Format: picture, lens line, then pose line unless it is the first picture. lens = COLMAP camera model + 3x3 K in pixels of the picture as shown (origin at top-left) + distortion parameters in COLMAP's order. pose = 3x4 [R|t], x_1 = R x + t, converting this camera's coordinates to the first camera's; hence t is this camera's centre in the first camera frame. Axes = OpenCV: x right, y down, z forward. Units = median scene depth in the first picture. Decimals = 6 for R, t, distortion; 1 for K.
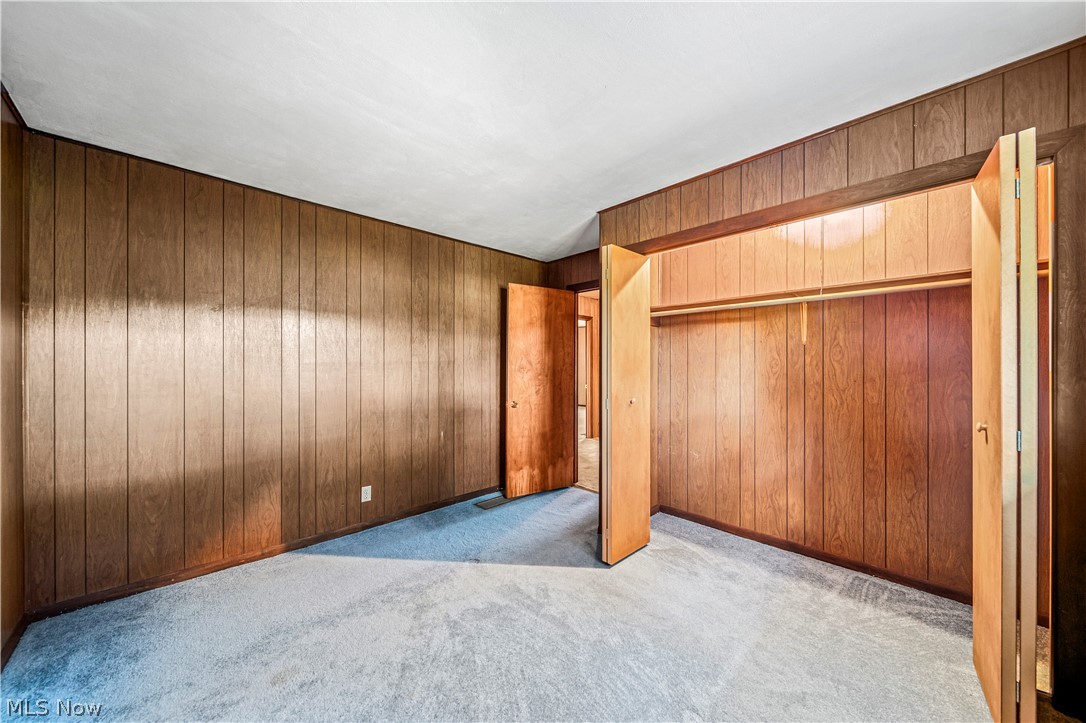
lens RADIAL K [[379.7, 0, 545.1], [0, 379.7, 365.5], [0, 0, 1]] dist [-0.001051, -0.000717]
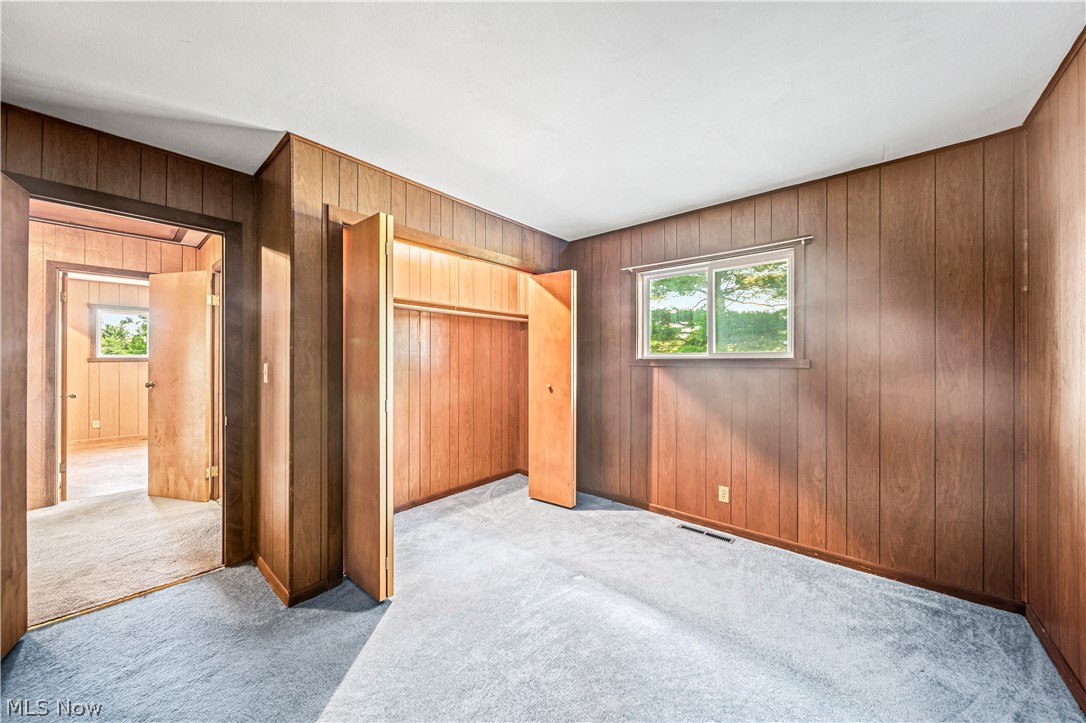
lens RADIAL K [[379.7, 0, 544.0], [0, 379.7, 357.9], [0, 0, 1]] dist [-0.001051, -0.000717]
pose [[-0.090838, 0.002821, 0.995862, -0.779543], [-0.001991, 0.999993, -0.003014, -0.002459], [-0.995864, -0.002257, -0.090832, 0.827921]]
